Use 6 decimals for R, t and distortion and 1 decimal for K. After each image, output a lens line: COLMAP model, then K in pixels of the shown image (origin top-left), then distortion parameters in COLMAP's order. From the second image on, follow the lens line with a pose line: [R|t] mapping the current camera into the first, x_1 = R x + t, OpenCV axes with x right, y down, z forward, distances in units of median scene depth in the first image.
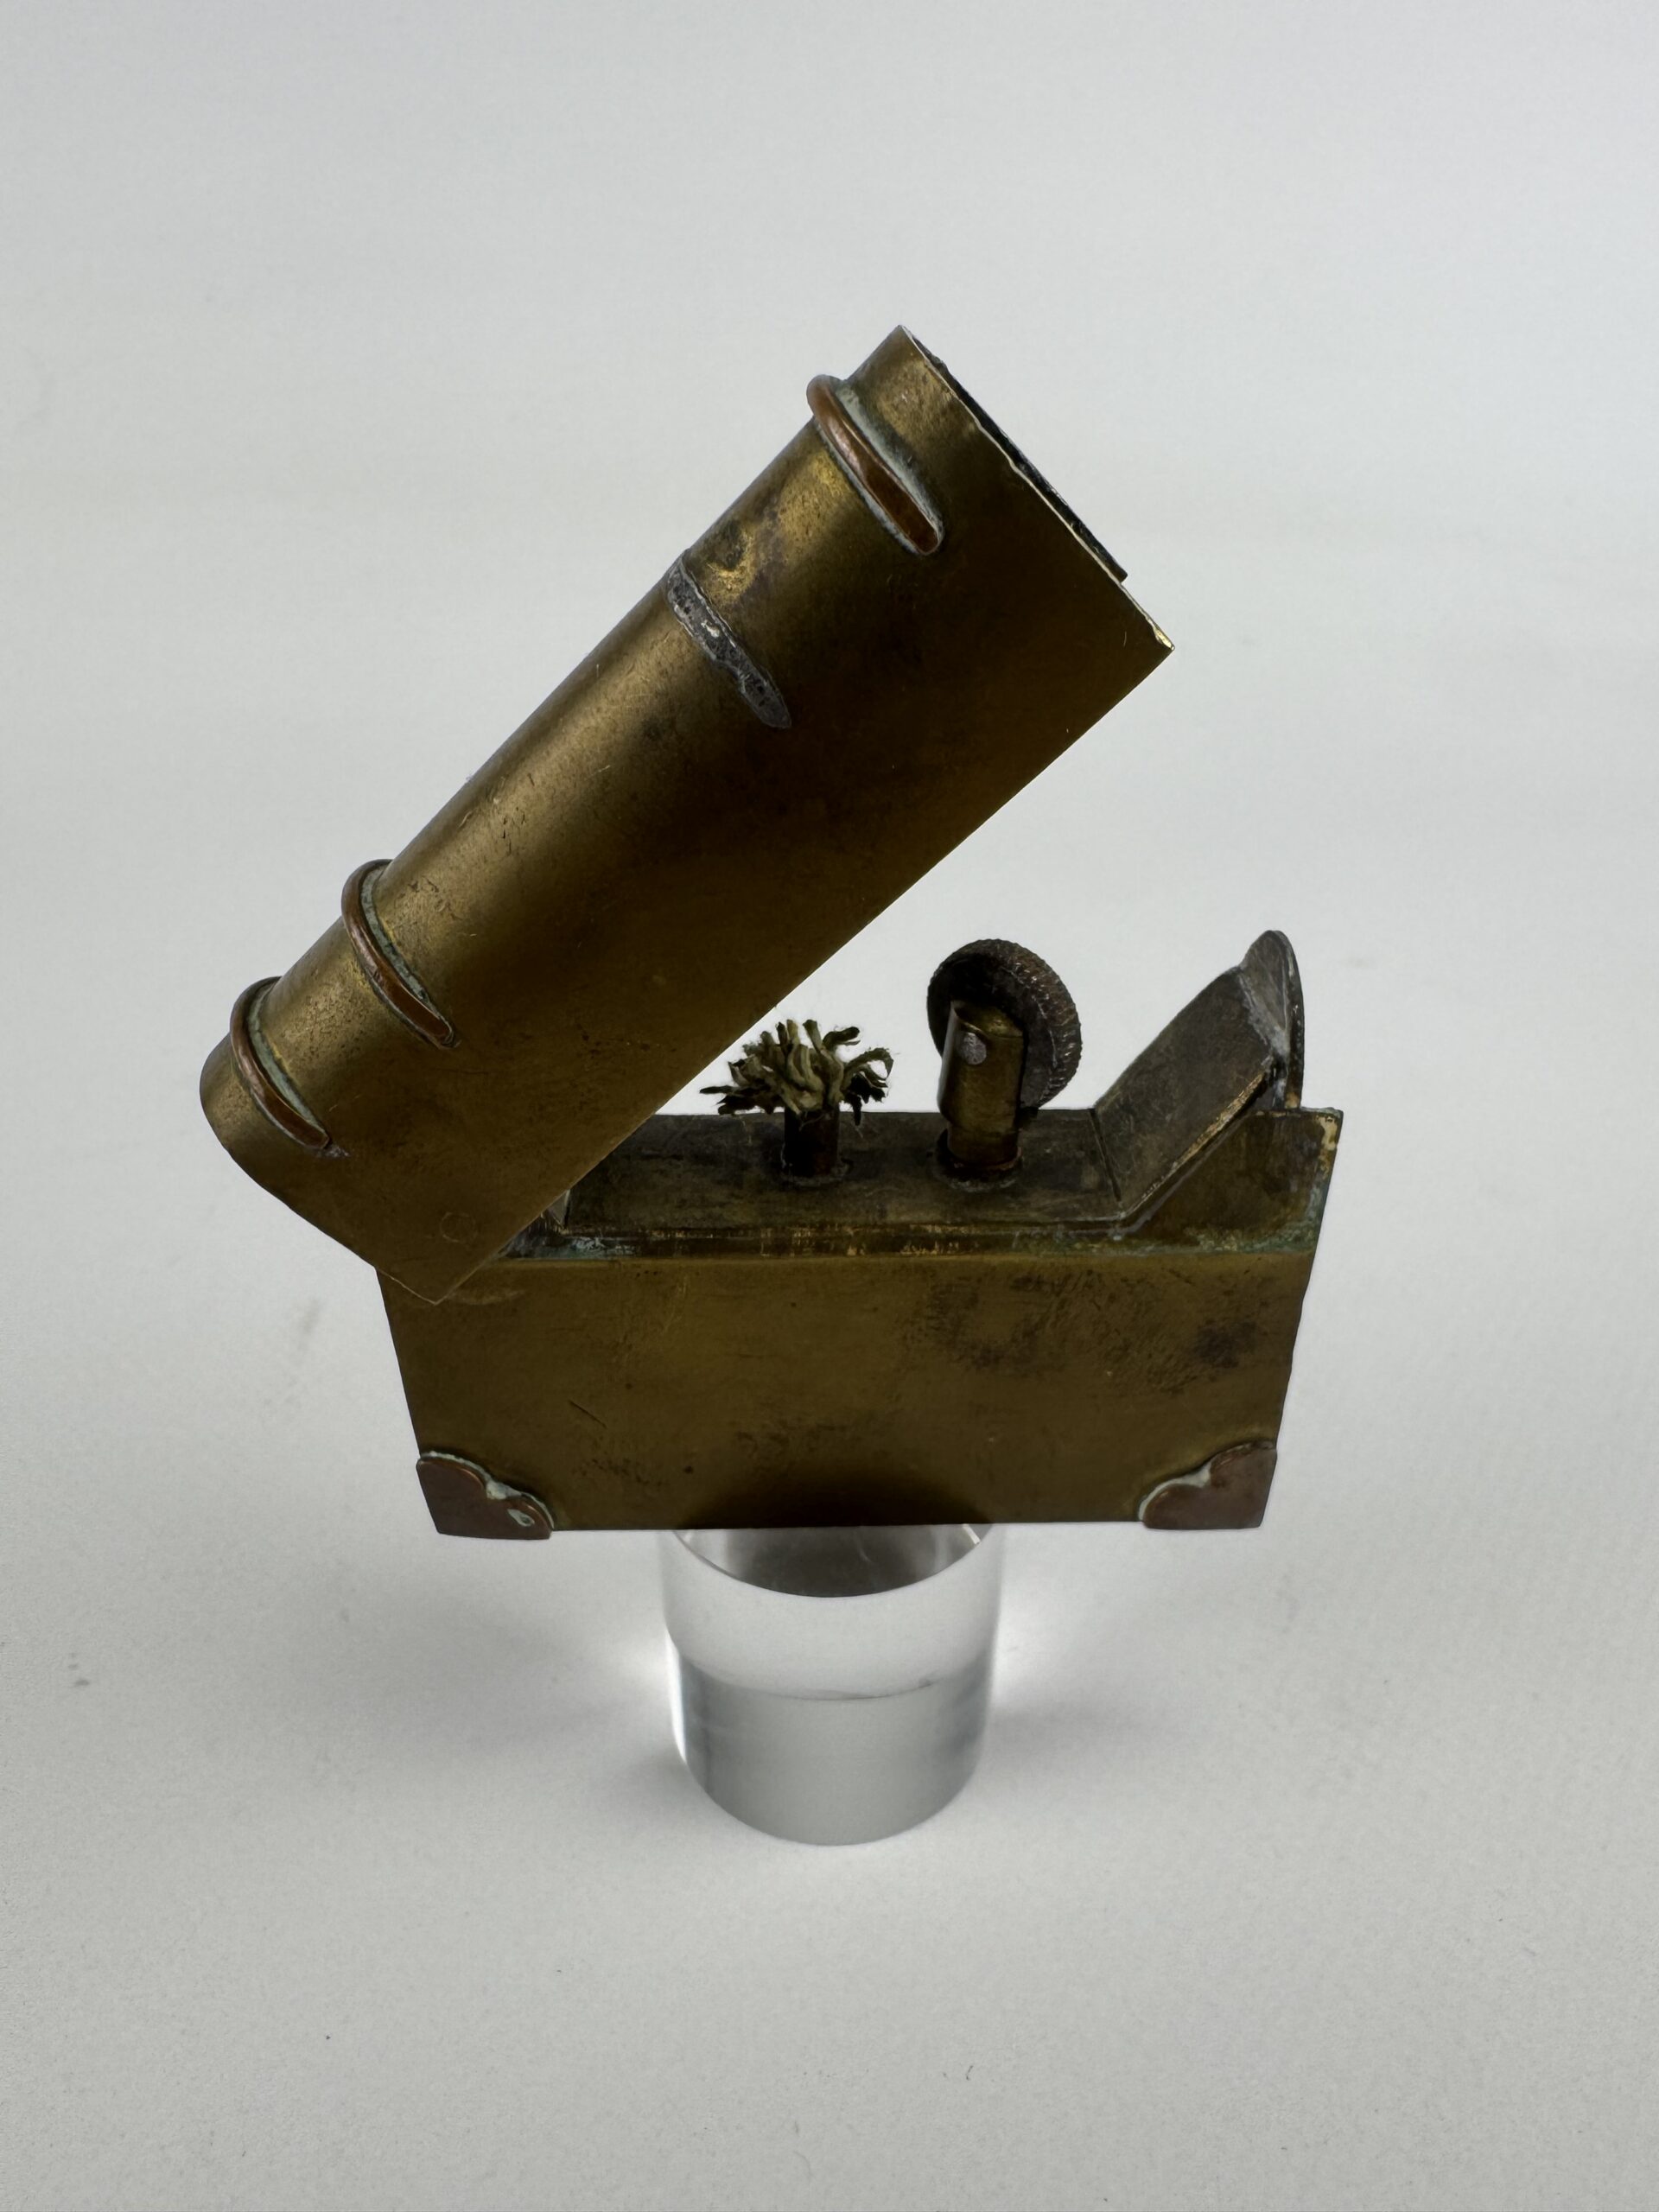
lens RADIAL K [[1575.6, 0, 829.5], [0, 1575.6, 1106.0], [0, 0, 1]] dist [0.001798, -0.001655]
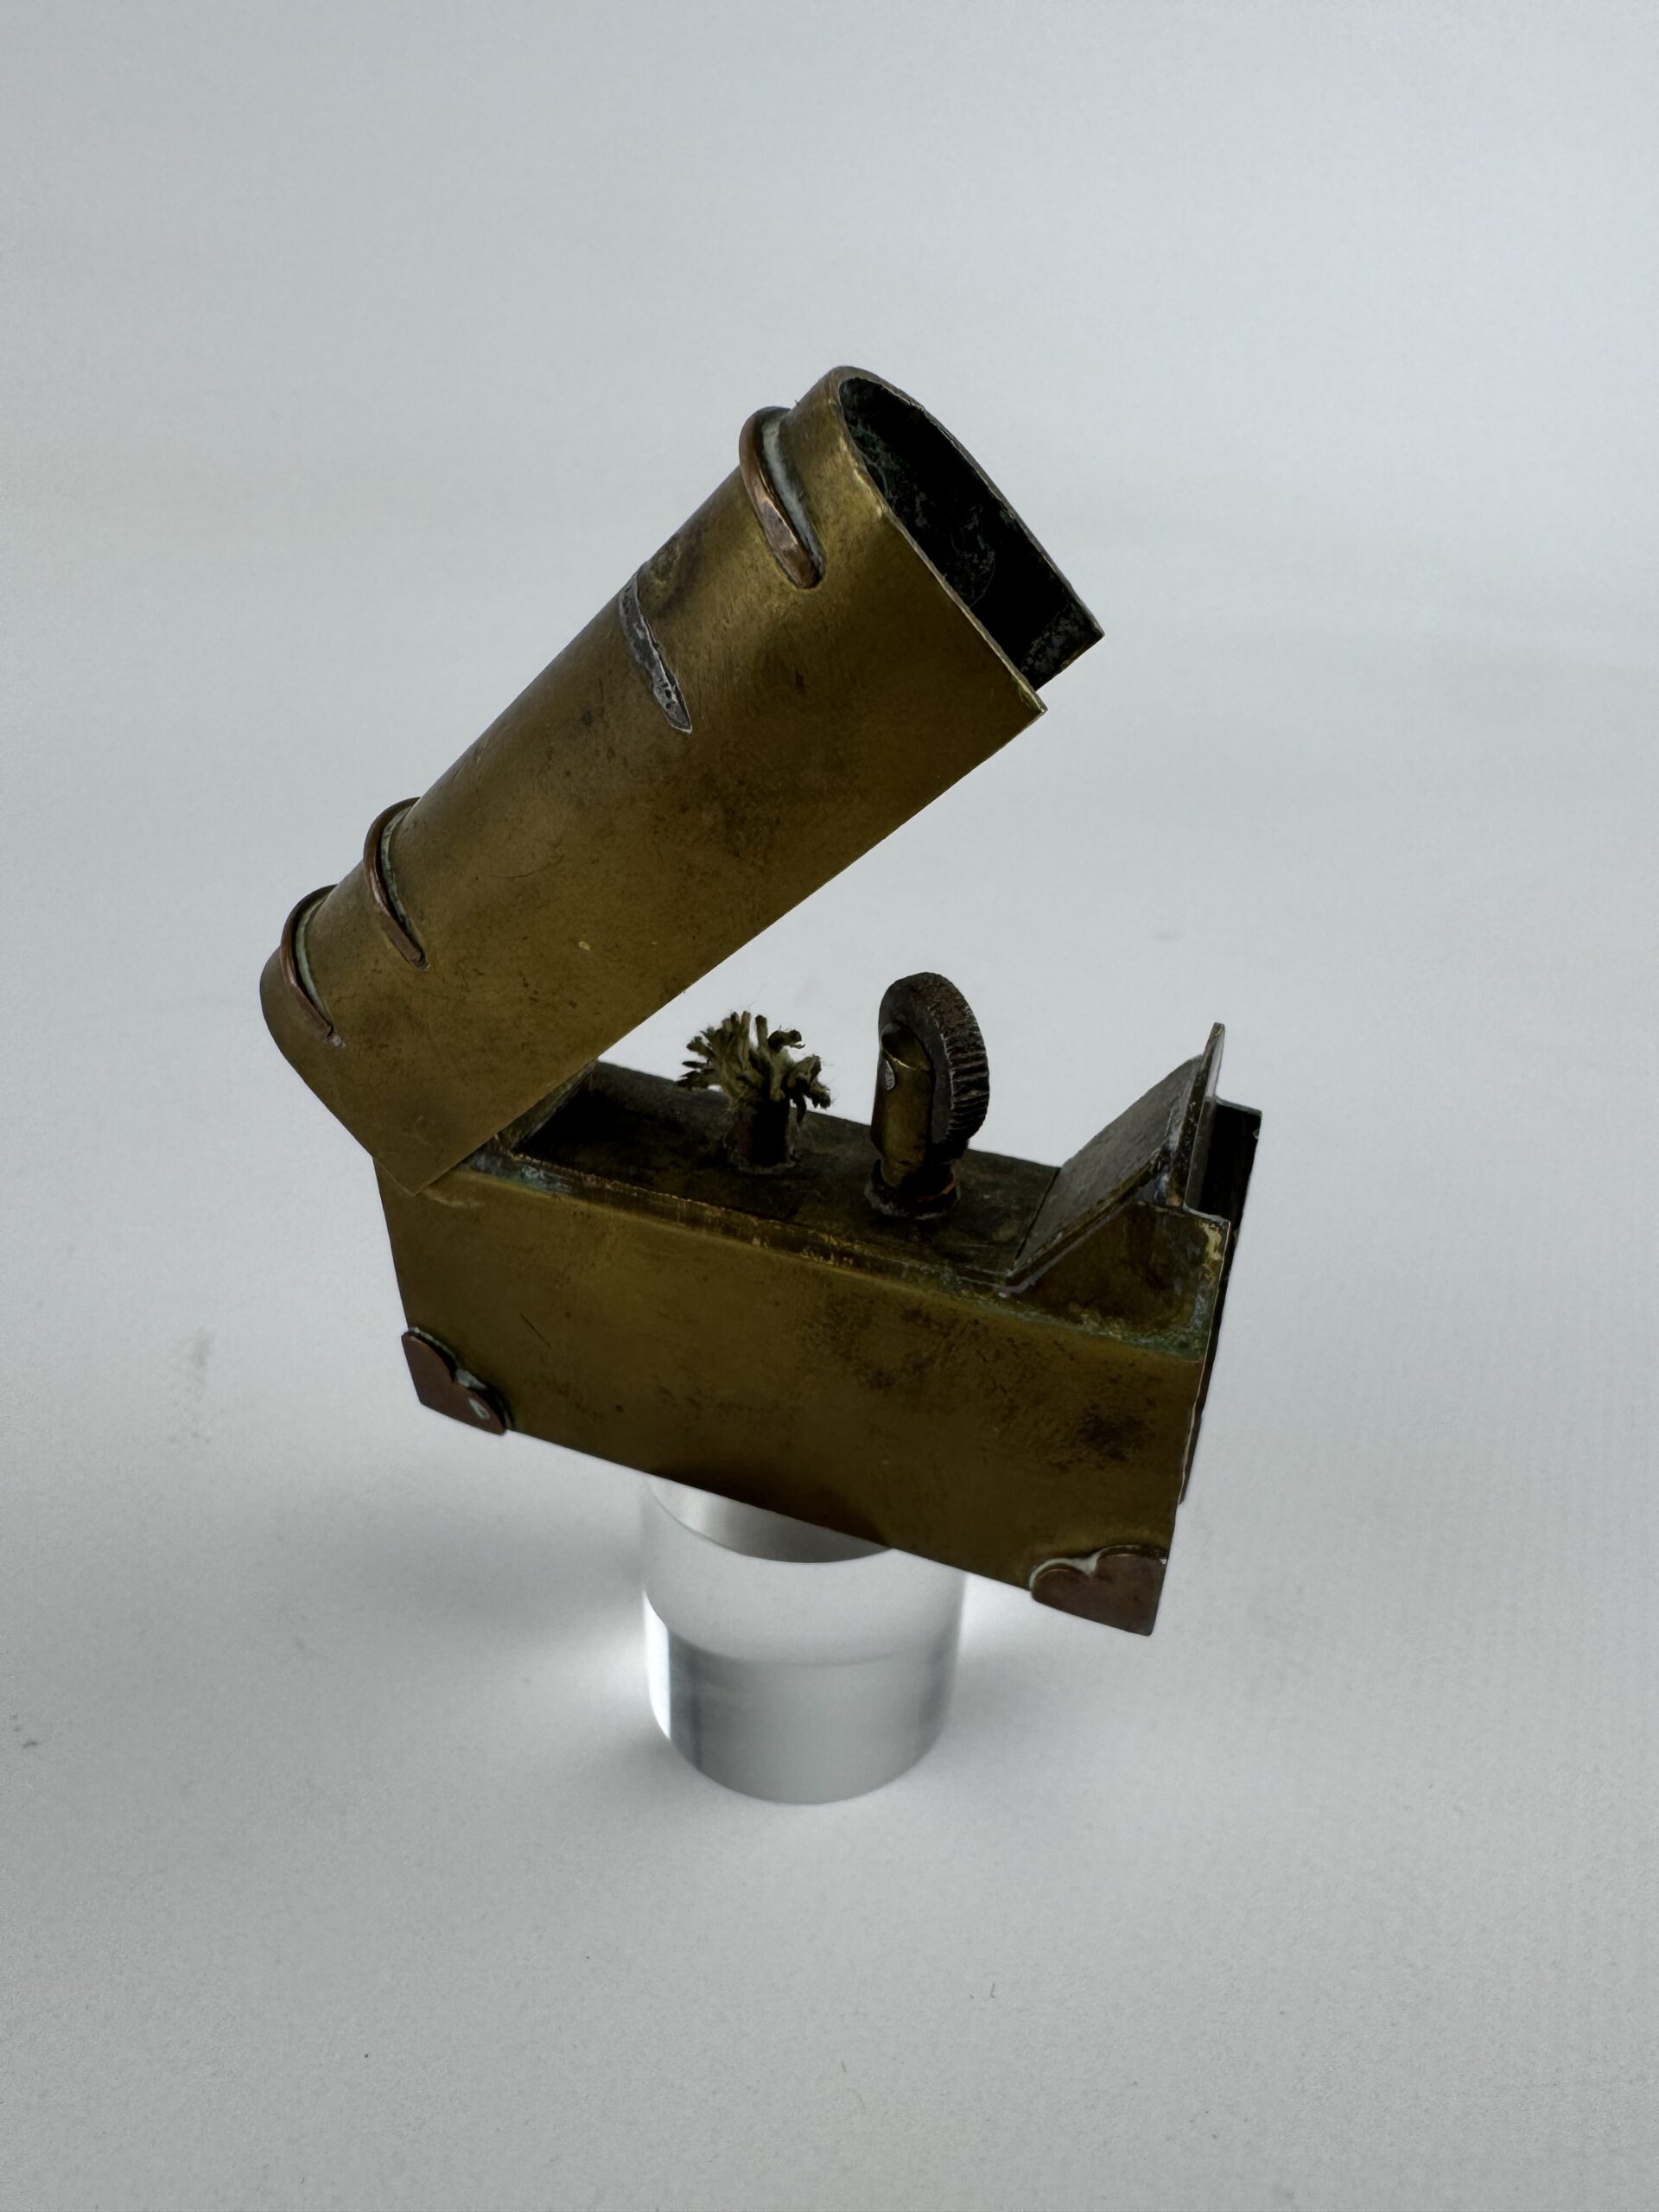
lens RADIAL K [[1551.3, 0, 838.9], [0, 1551.3, 1095.2], [0, 0, 1]] dist [-0.000823, -0.001219]
pose [[0.928117, 0.220413, -0.300027, 0.351012], [-0.222914, 0.974483, 0.026327, -0.041189], [0.298174, 0.042446, 0.953567, 0.034091]]
